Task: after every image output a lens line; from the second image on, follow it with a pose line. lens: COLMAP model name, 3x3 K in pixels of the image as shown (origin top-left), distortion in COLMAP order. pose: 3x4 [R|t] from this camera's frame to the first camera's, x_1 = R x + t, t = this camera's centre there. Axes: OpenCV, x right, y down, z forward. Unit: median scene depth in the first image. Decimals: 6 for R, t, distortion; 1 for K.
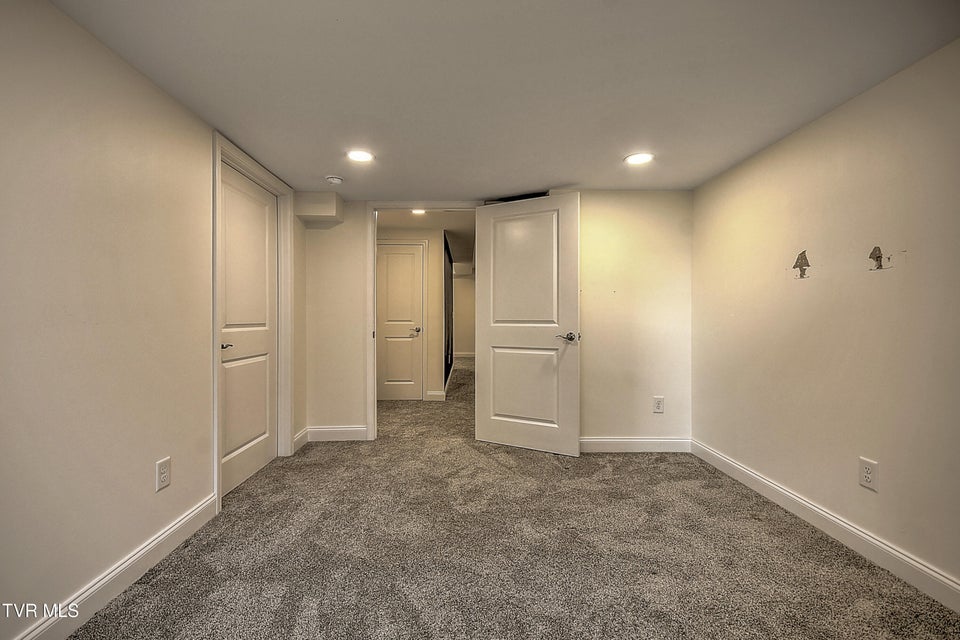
lens RADIAL K [[426.3, 0, 472.2], [0, 426.3, 316.4], [0, 0, 1]] dist [0.030751, -0.012719]
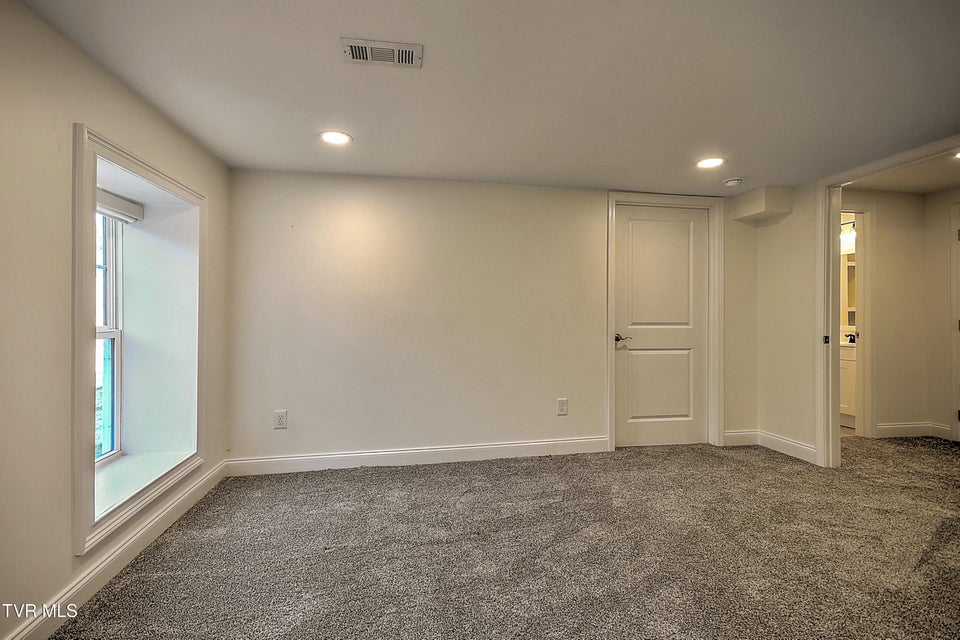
lens RADIAL K [[426.3, 0, 472.2], [0, 426.3, 316.4], [0, 0, 1]] dist [0.030751, -0.012719]
pose [[0.150360, 0.003589, -0.988625, 0.589581], [-0.002954, 0.999991, 0.003181, -0.003237], [0.988627, 0.002442, 0.150370, 0.243061]]
